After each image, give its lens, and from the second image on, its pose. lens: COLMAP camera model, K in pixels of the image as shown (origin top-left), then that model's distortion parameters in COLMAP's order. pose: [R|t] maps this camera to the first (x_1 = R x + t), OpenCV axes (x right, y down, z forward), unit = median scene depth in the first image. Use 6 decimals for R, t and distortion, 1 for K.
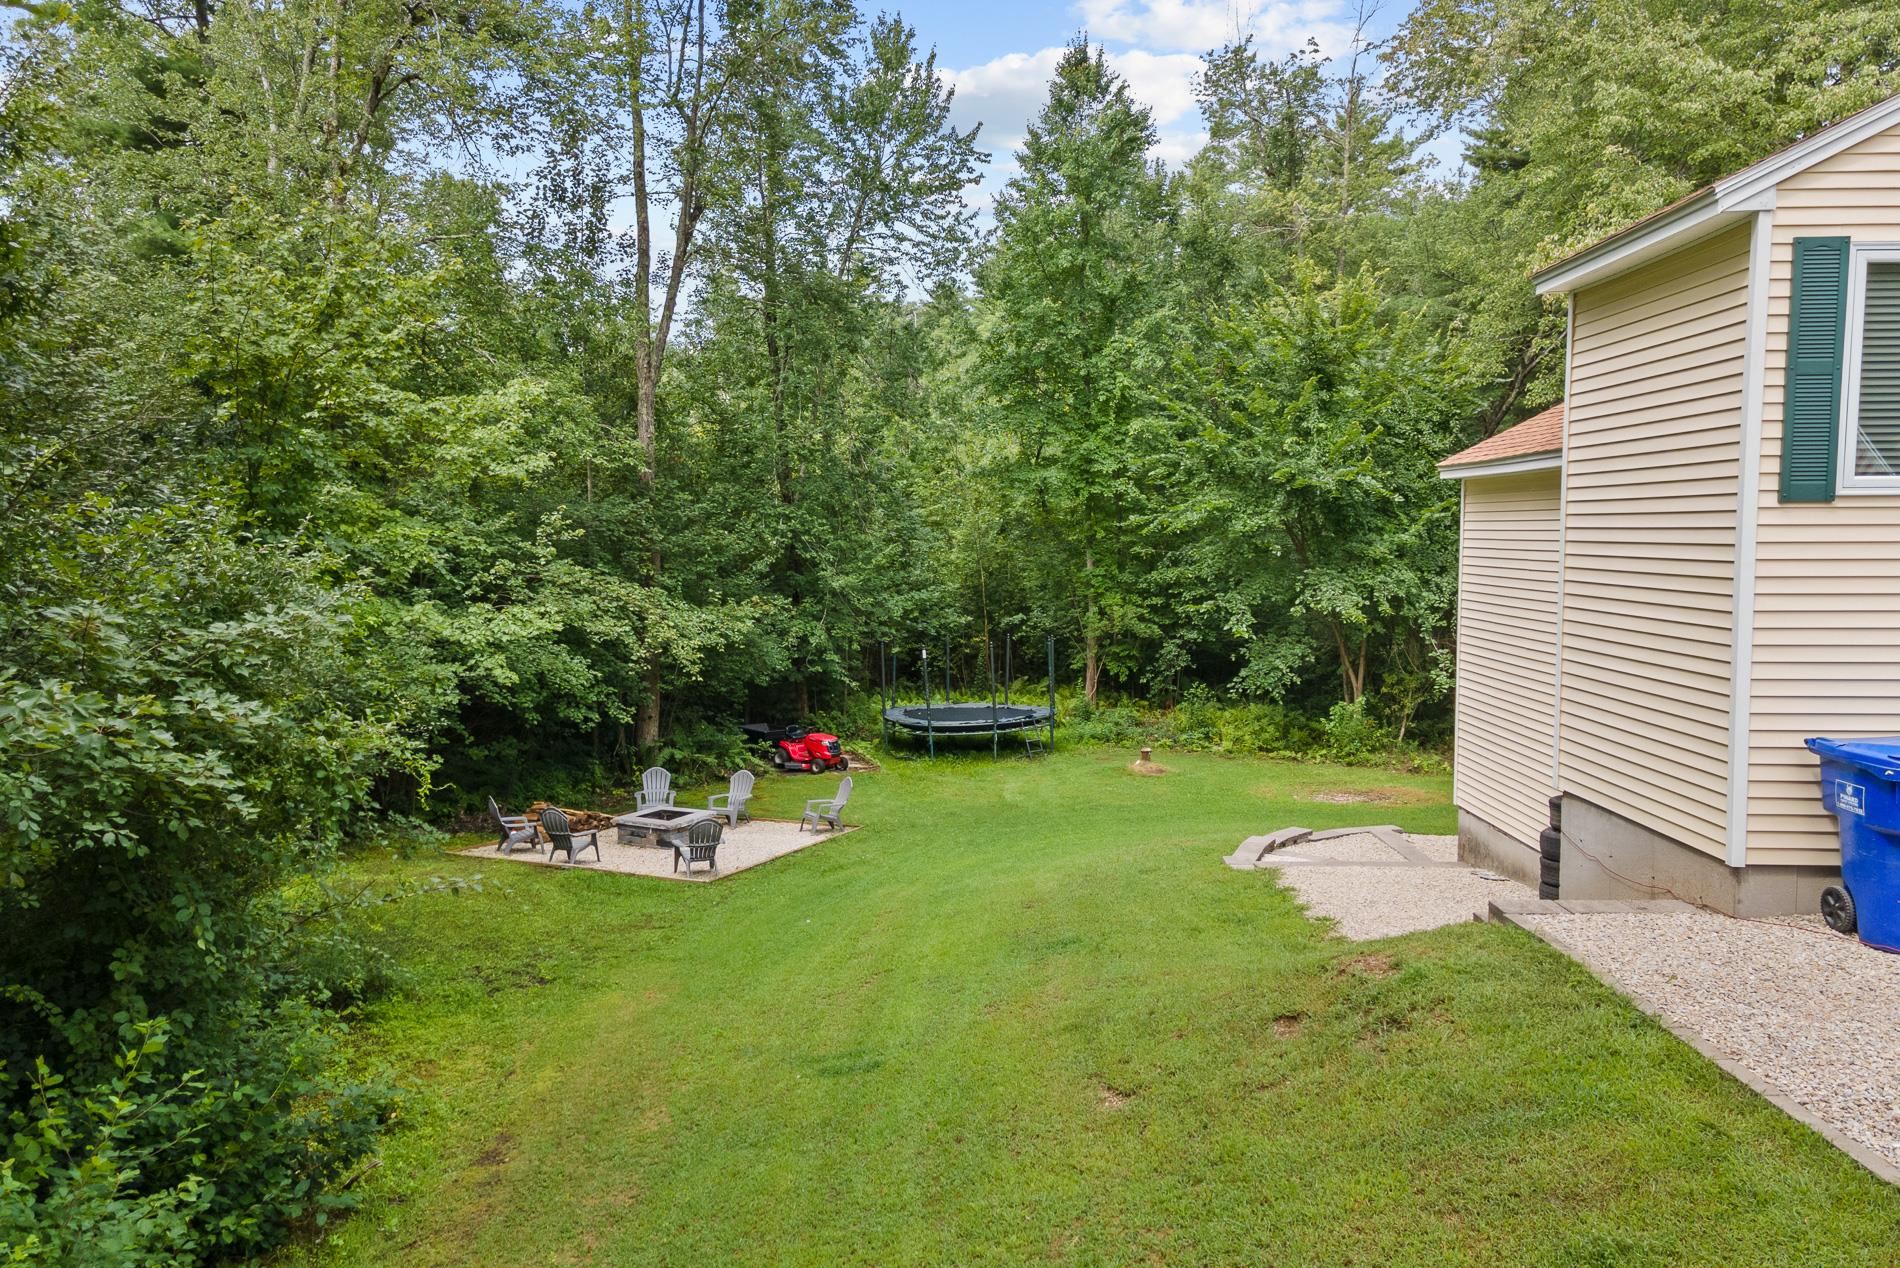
lens RADIAL K [[1365.0, 0, 929.0], [0, 1365.0, 632.2], [0, 0, 1]] dist [0.063346, 0.000114]
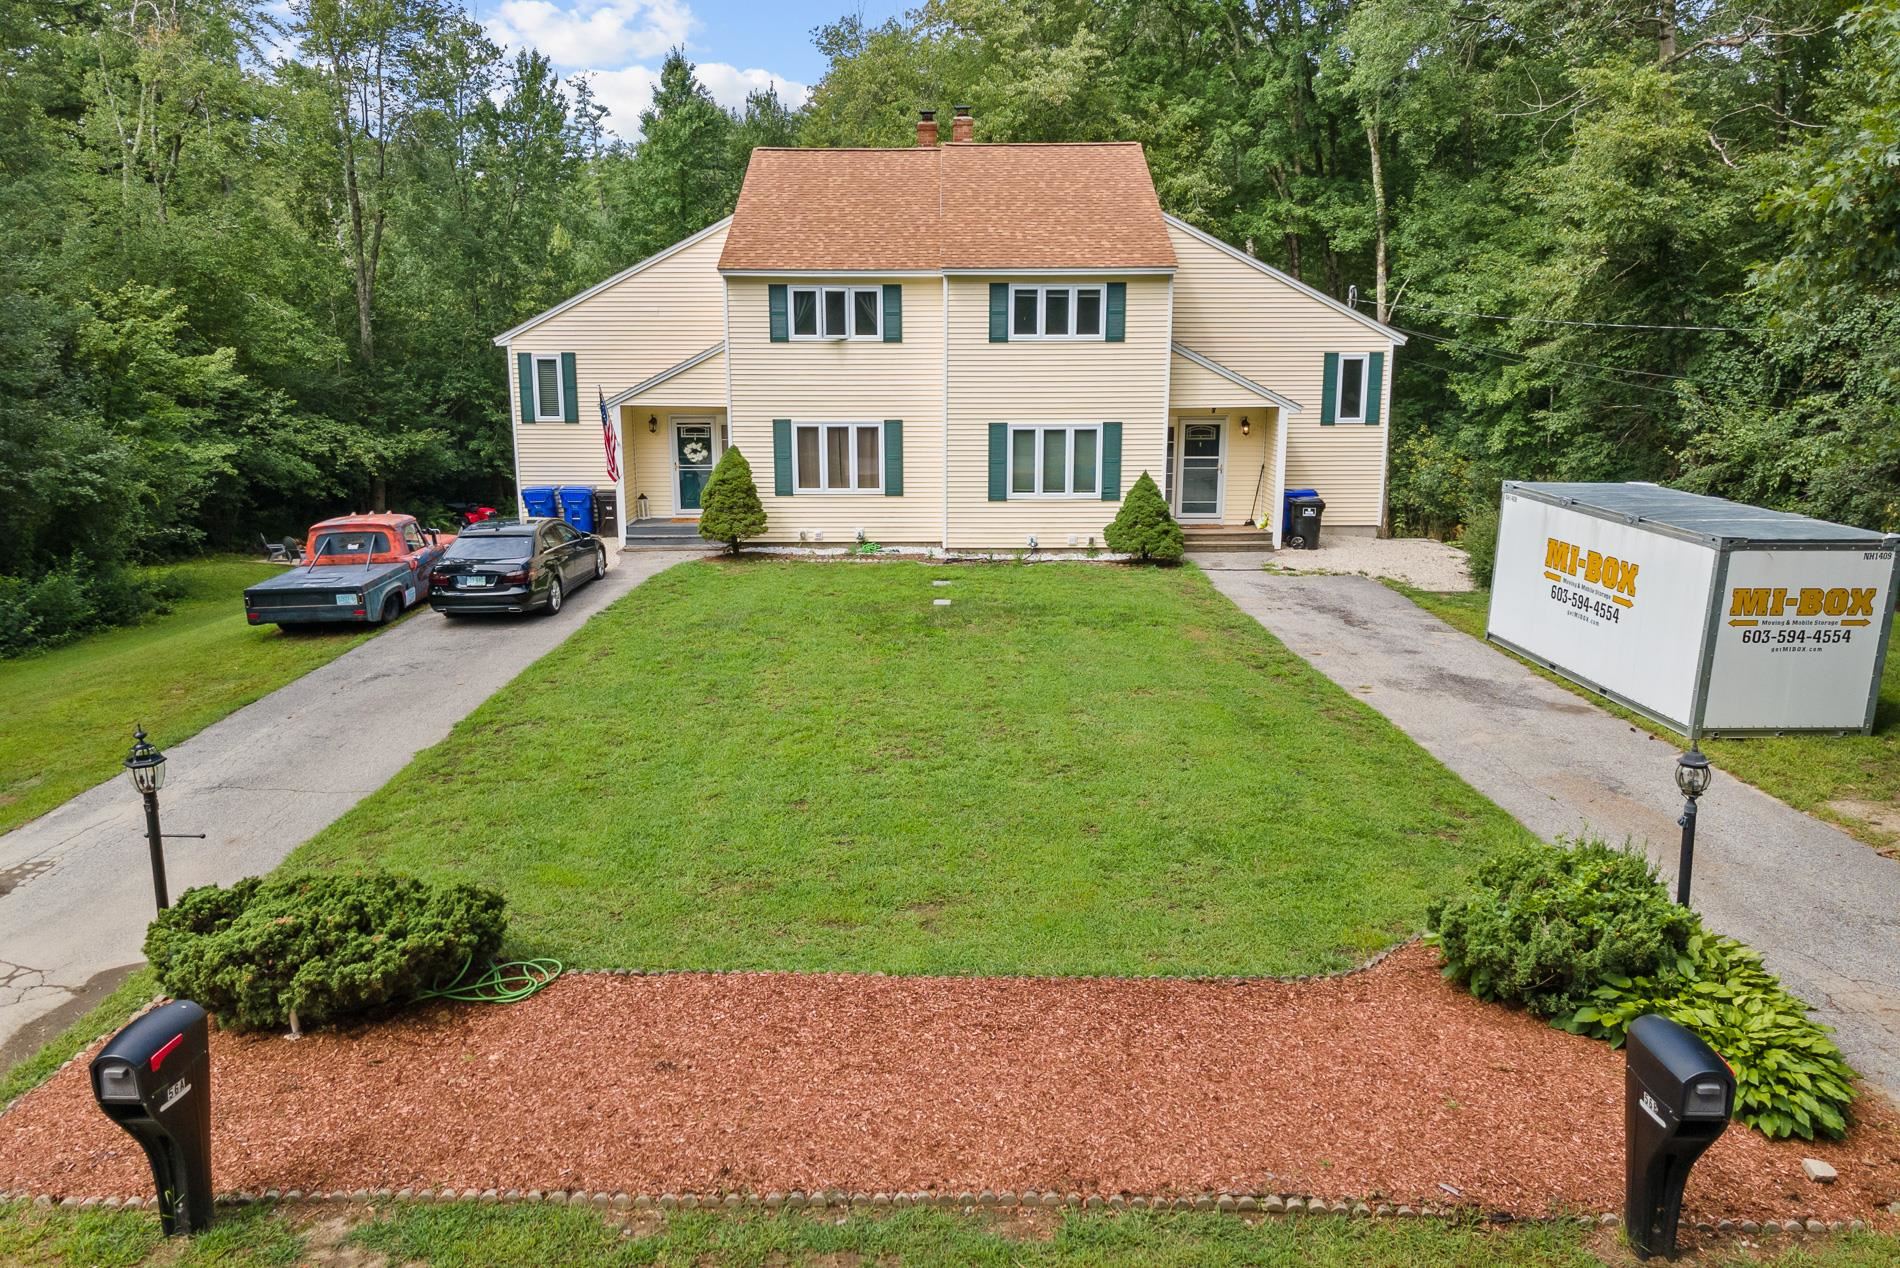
lens RADIAL K [[1356.5, 0, 943.7], [0, 1356.5, 639.9], [0, 0, 1]] dist [0.047897, 0.000585]
pose [[0.999497, -0.006004, 0.031131, 0.404373], [0.001303, 0.988856, 0.148869, -0.015384], [-0.031677, -0.148754, 0.988367, -0.684140]]
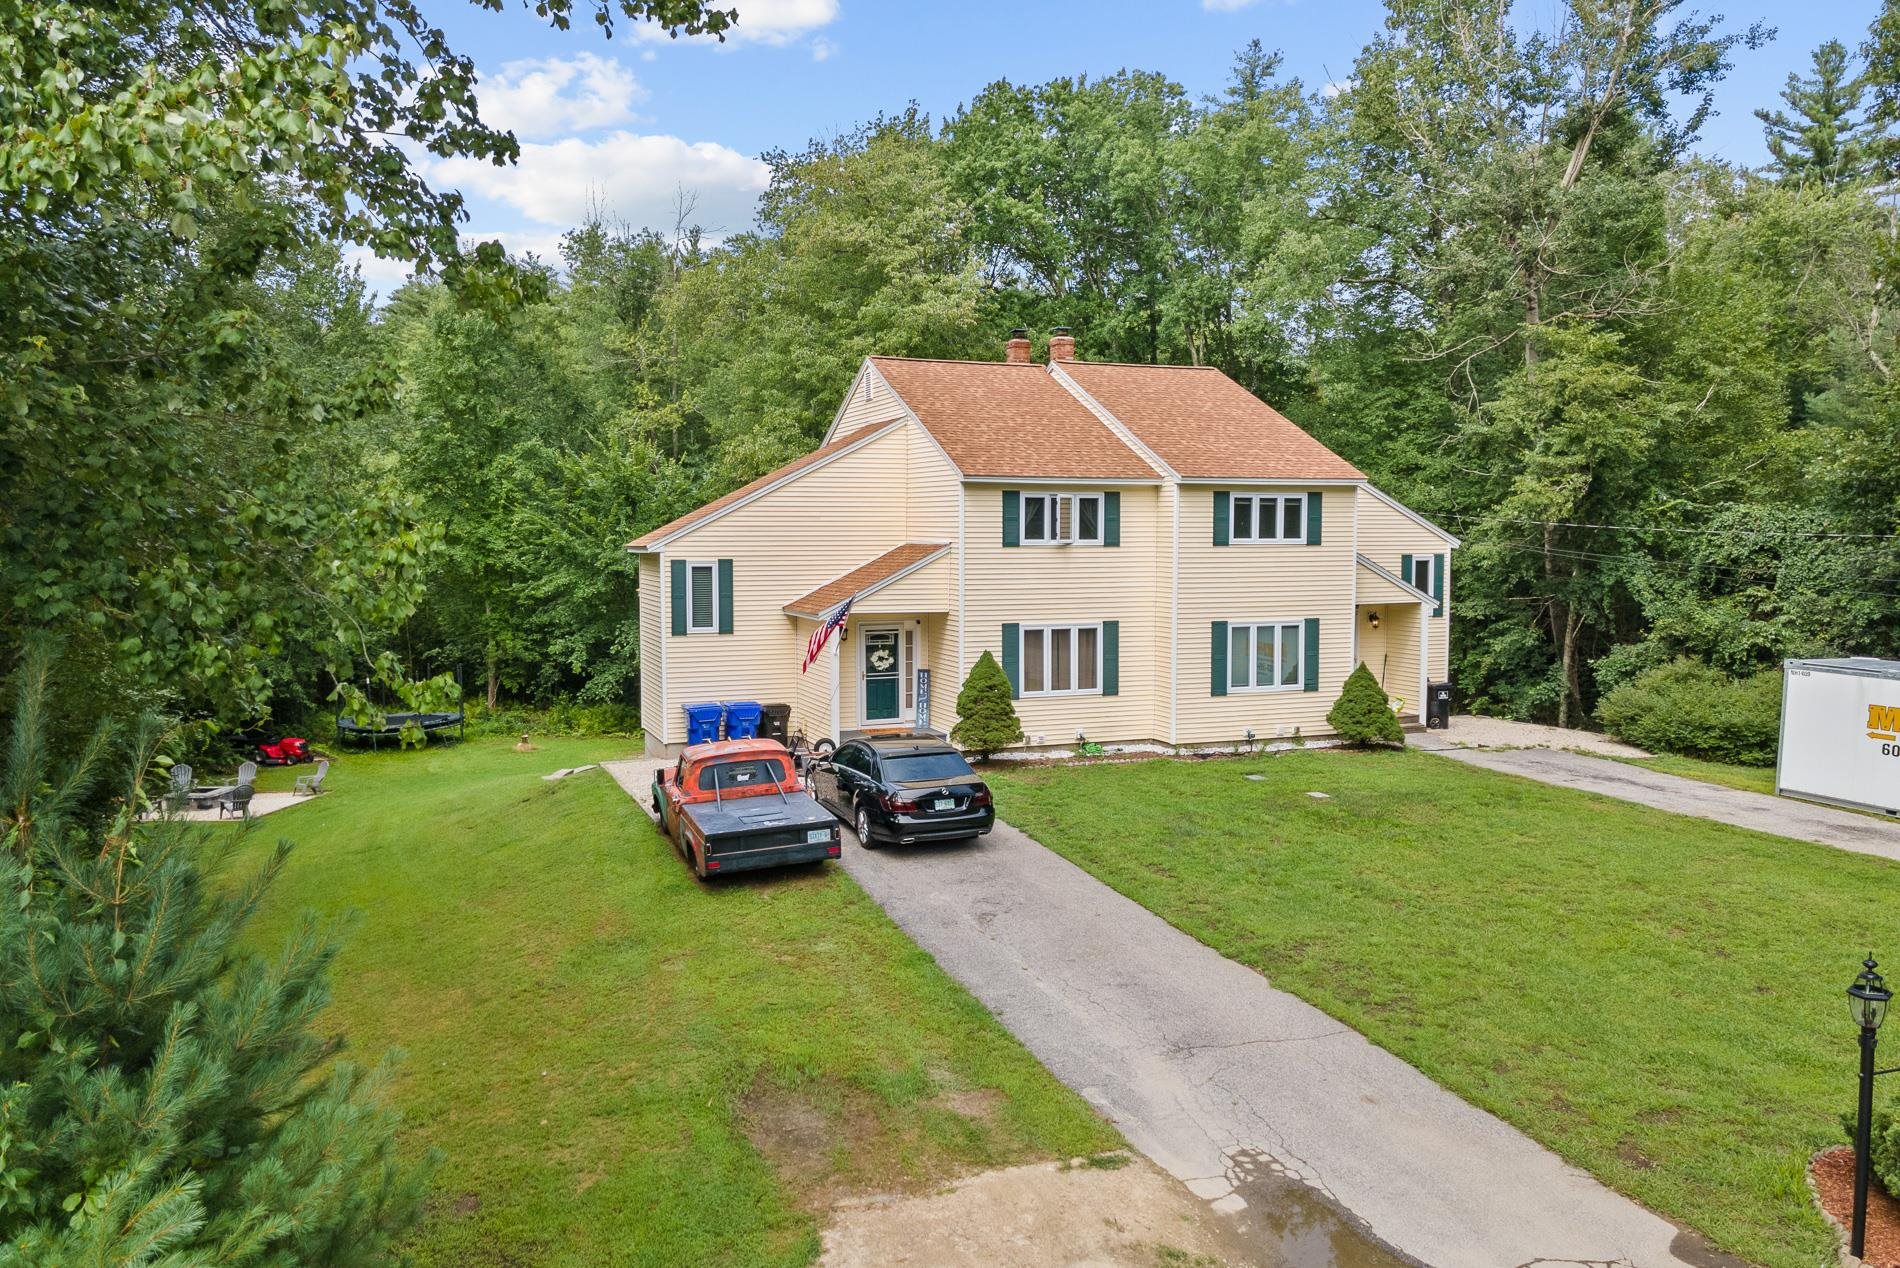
lens RADIAL K [[1365.0, 0, 929.0], [0, 1365.0, 632.2], [0, 0, 1]] dist [0.063346, 0.000114]
pose [[0.917211, -0.027086, 0.397480, -0.035597], [0.027835, 0.999605, 0.003886, -0.024121], [-0.397428, 0.007499, 0.917603, -0.575852]]
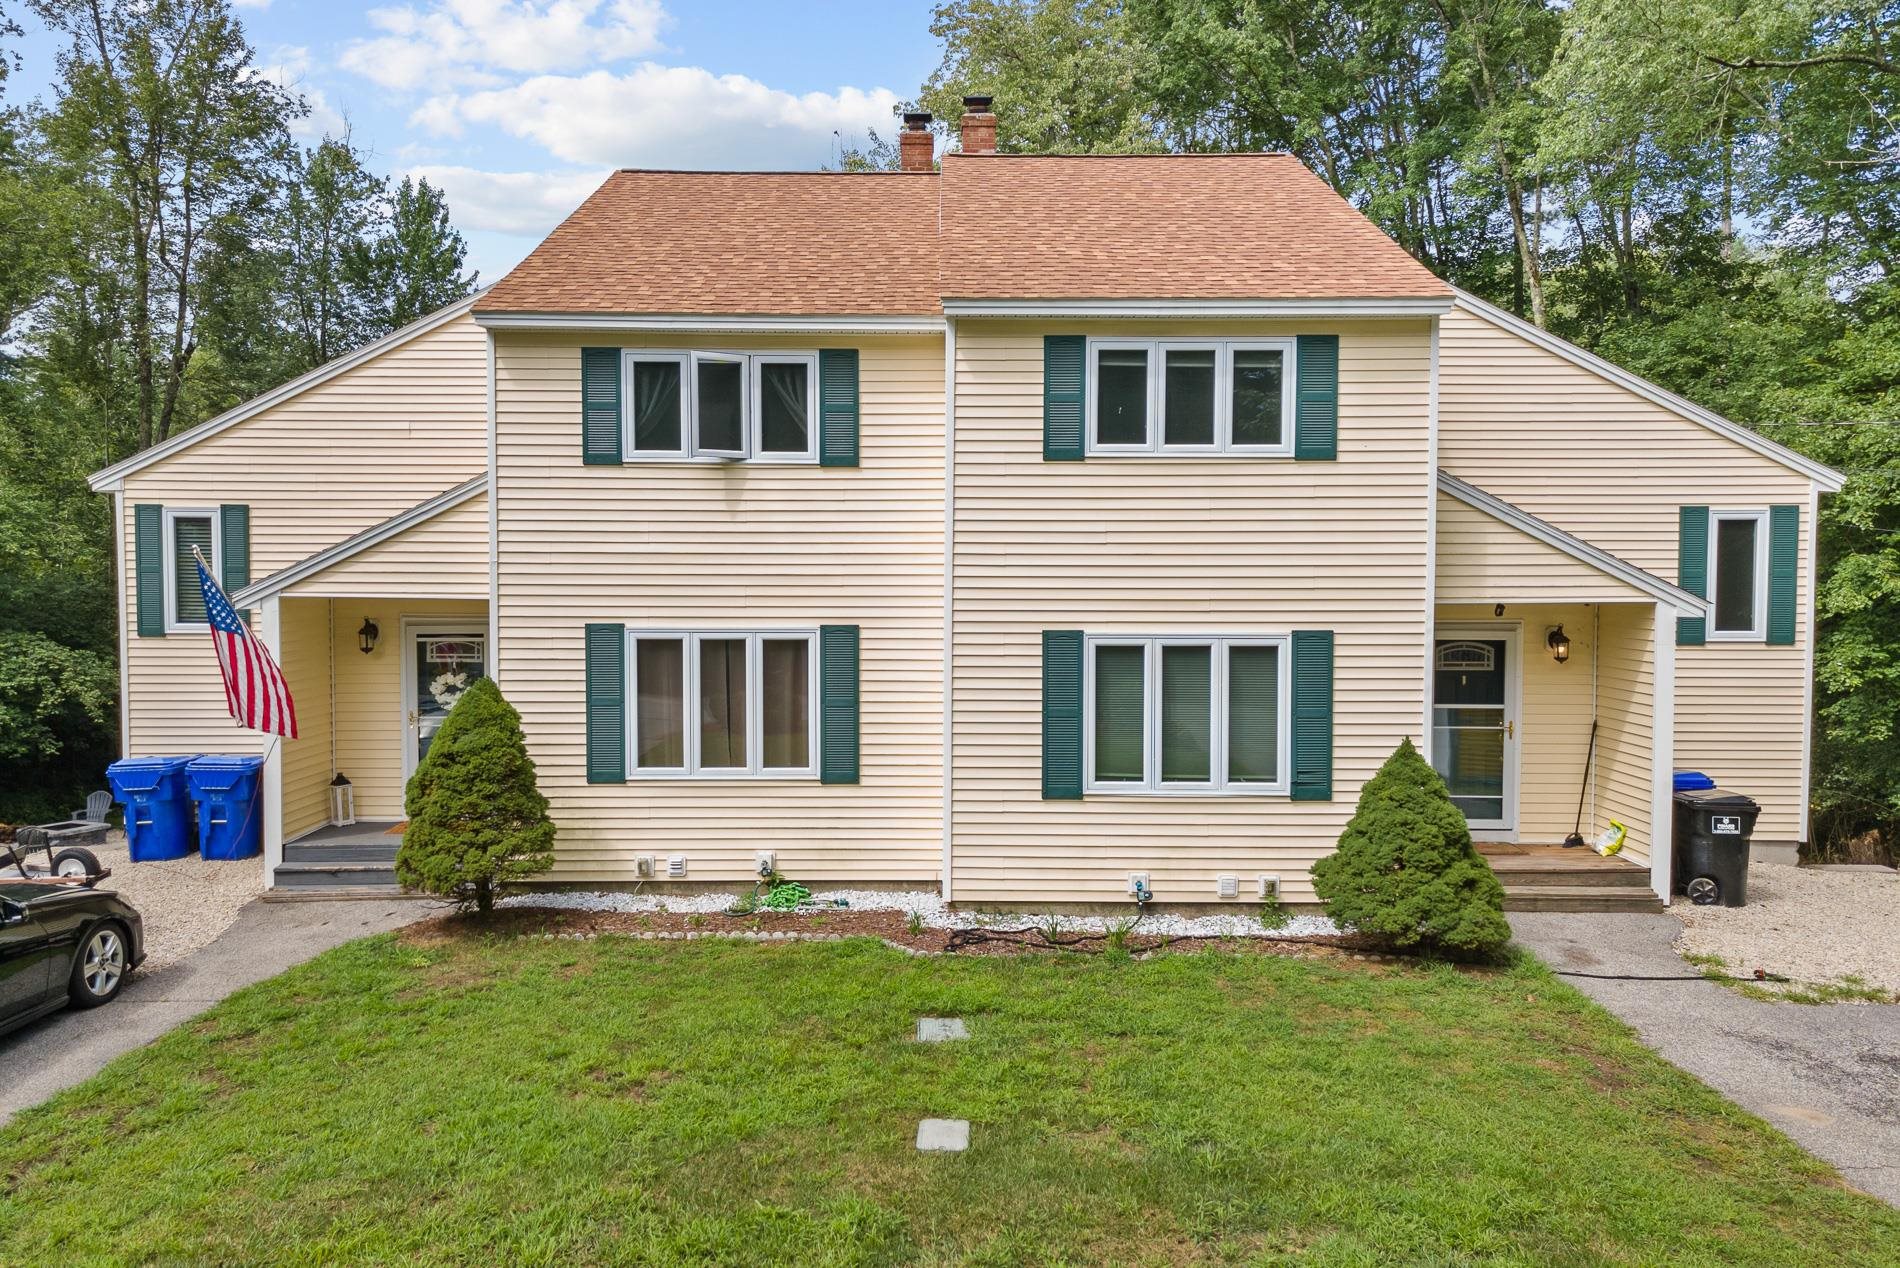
lens RADIAL K [[1356.5, 0, 943.7], [0, 1356.5, 639.9], [0, 0, 1]] dist [0.047897, 0.000585]
pose [[0.999358, 0.003099, 0.035690, 0.416390], [-0.002367, 0.999786, -0.020550, -0.012613], [-0.035746, 0.020452, 0.999152, -0.243818]]
